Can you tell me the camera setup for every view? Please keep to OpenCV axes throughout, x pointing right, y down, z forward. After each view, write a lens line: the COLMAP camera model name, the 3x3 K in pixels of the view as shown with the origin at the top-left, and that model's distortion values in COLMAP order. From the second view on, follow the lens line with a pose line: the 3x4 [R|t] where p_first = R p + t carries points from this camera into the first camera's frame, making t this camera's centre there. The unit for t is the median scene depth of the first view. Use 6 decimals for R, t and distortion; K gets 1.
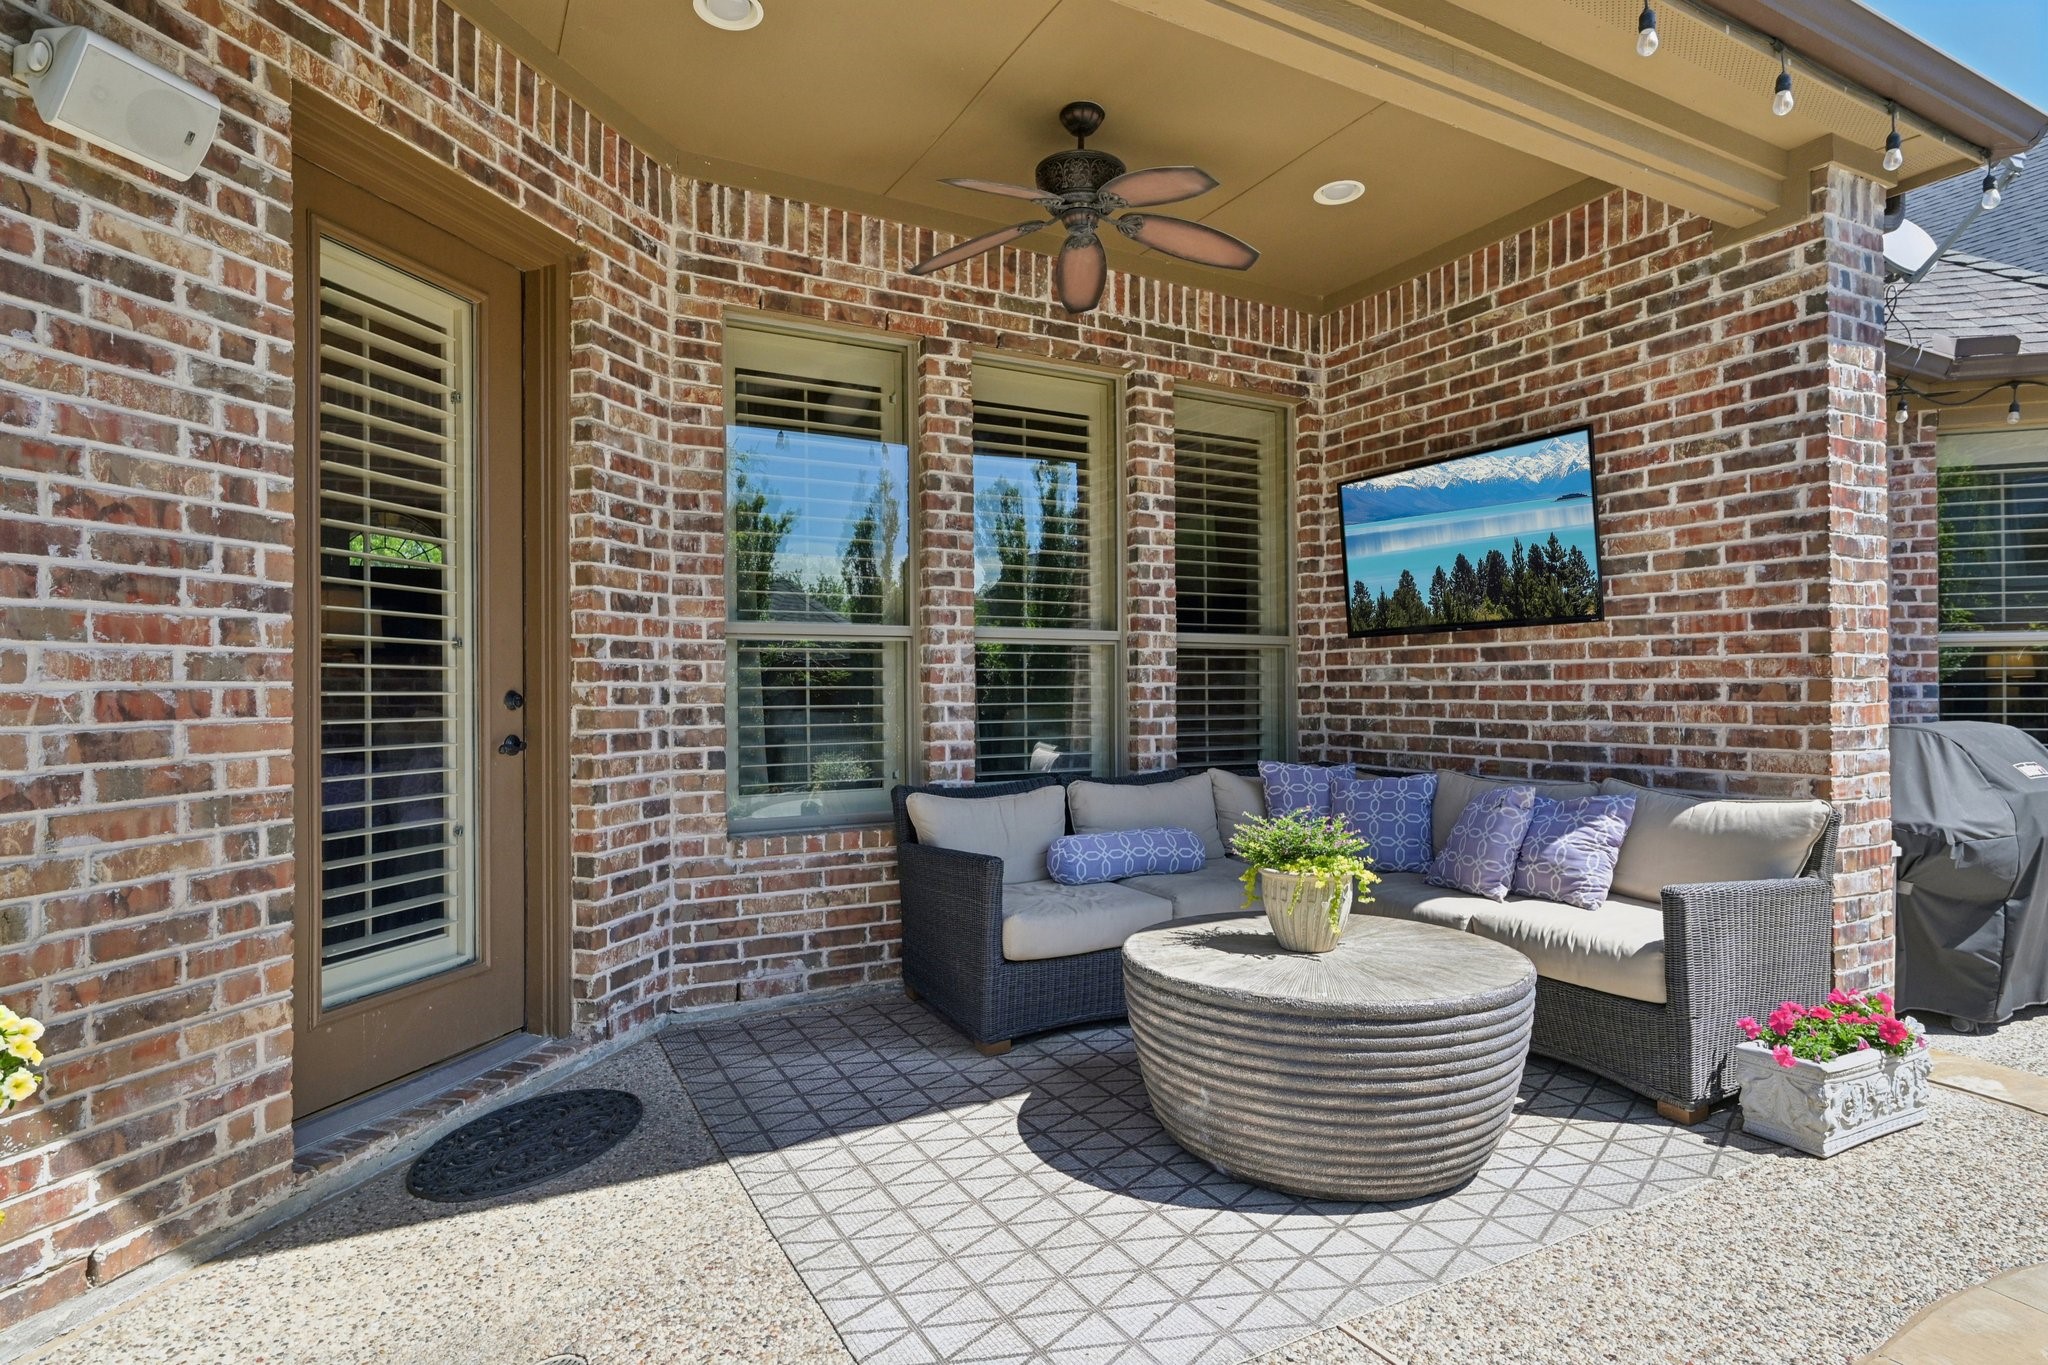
lens RADIAL K [[1088.6, 0, 1026.8], [0, 1088.6, 684.9], [0, 0, 1]] dist [0.001054, 0.000092]
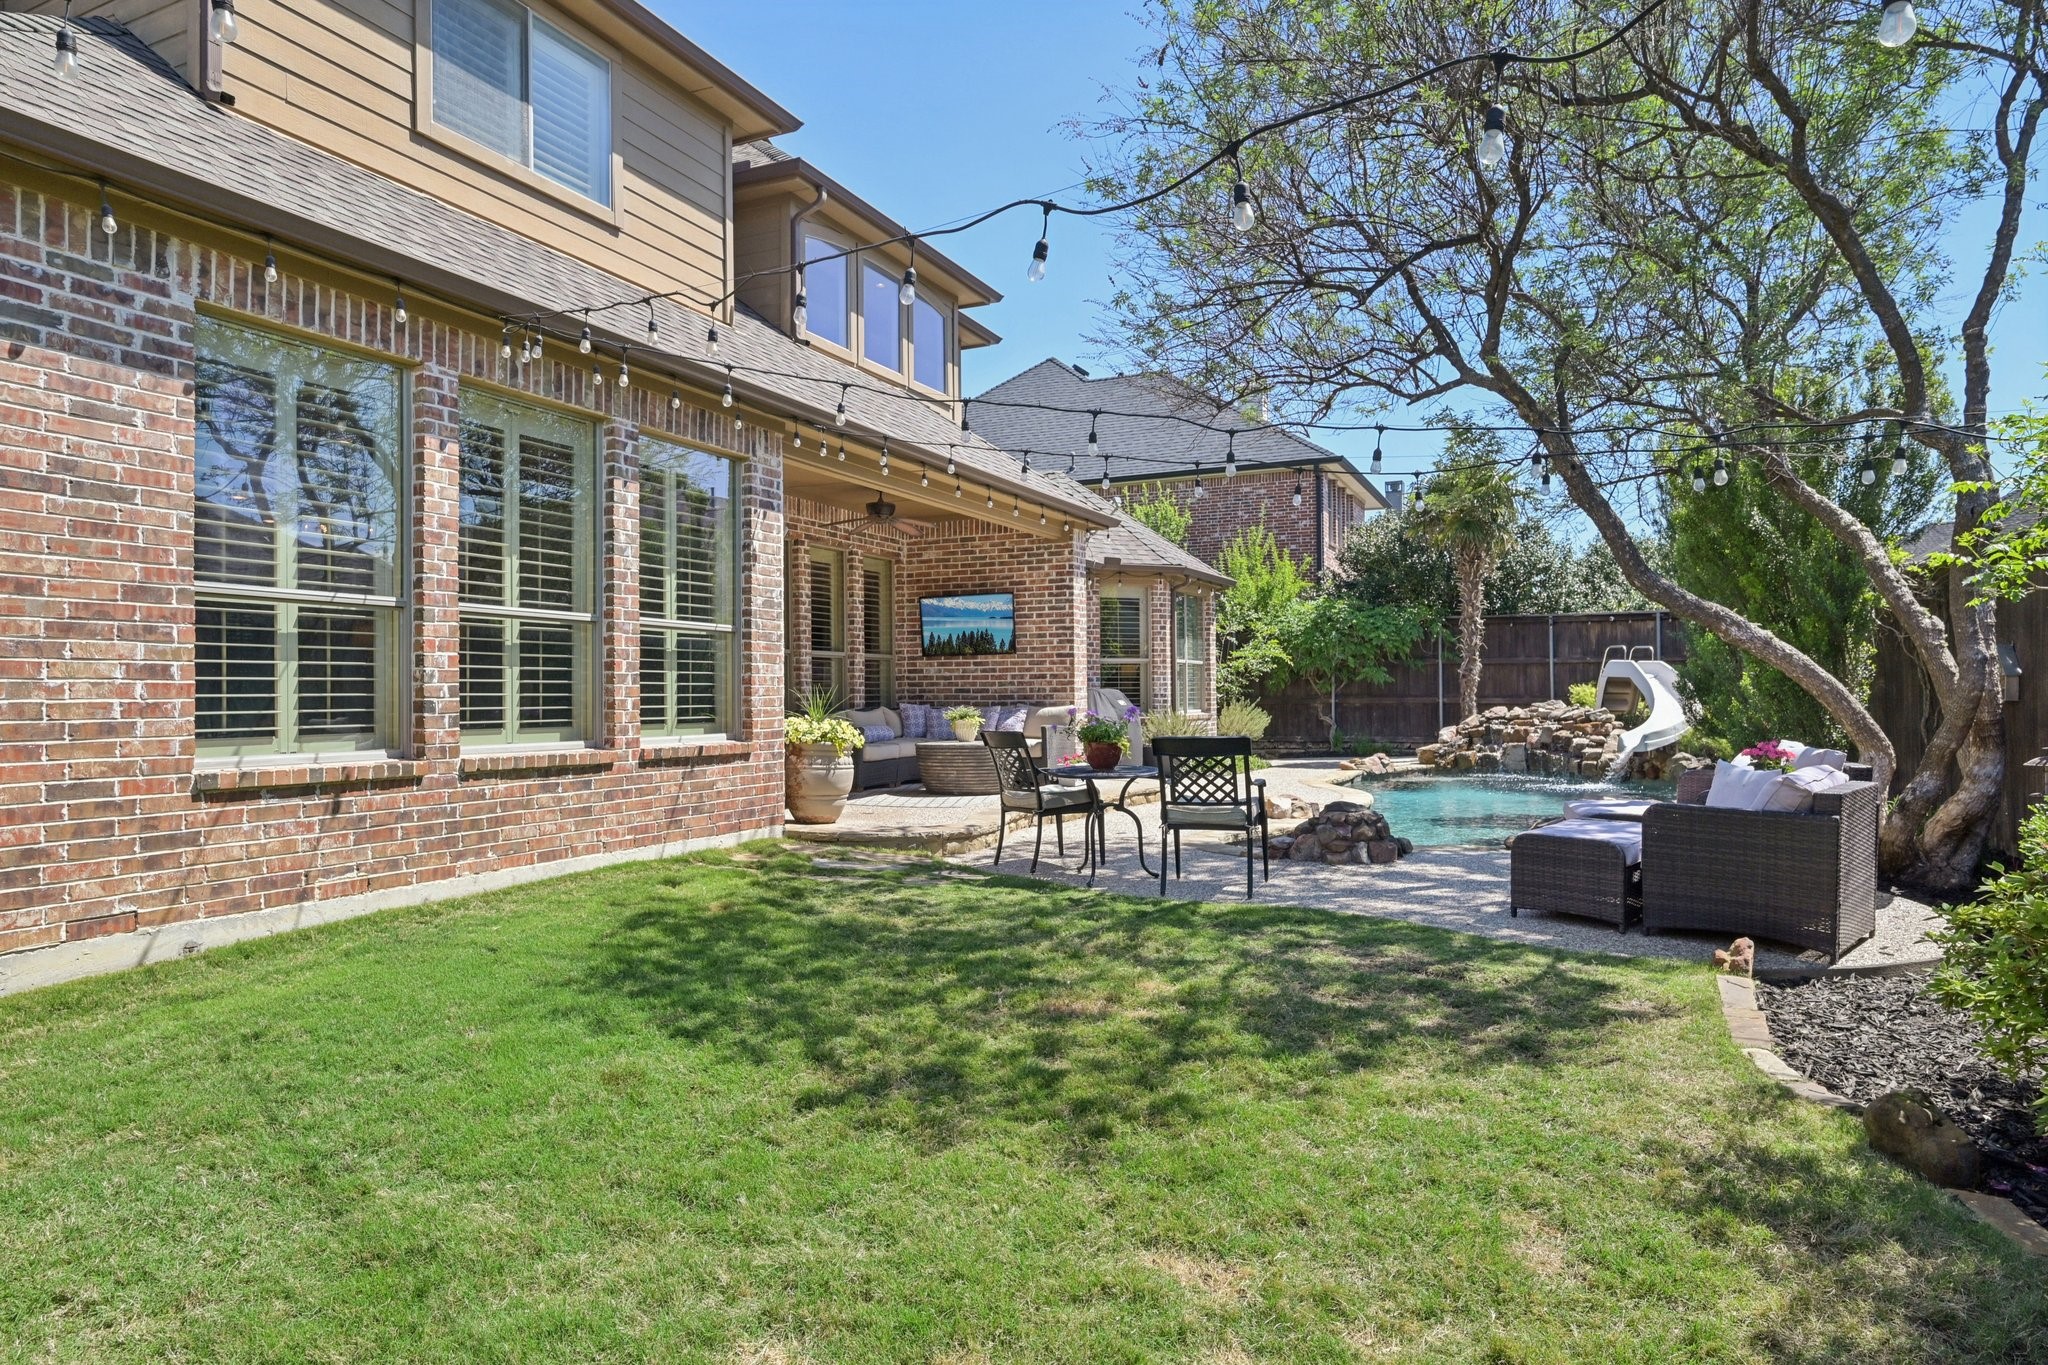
lens RADIAL K [[1126.3, 0, 1015.0], [0, 1126.3, 685.1], [0, 0, 1]] dist [-0.004208, -0.000284]
pose [[0.821461, 0.003684, 0.570252, -1.221293], [-0.001244, 0.999988, -0.004669, 0.043054], [-0.570263, 0.003126, 0.821456, -1.538426]]
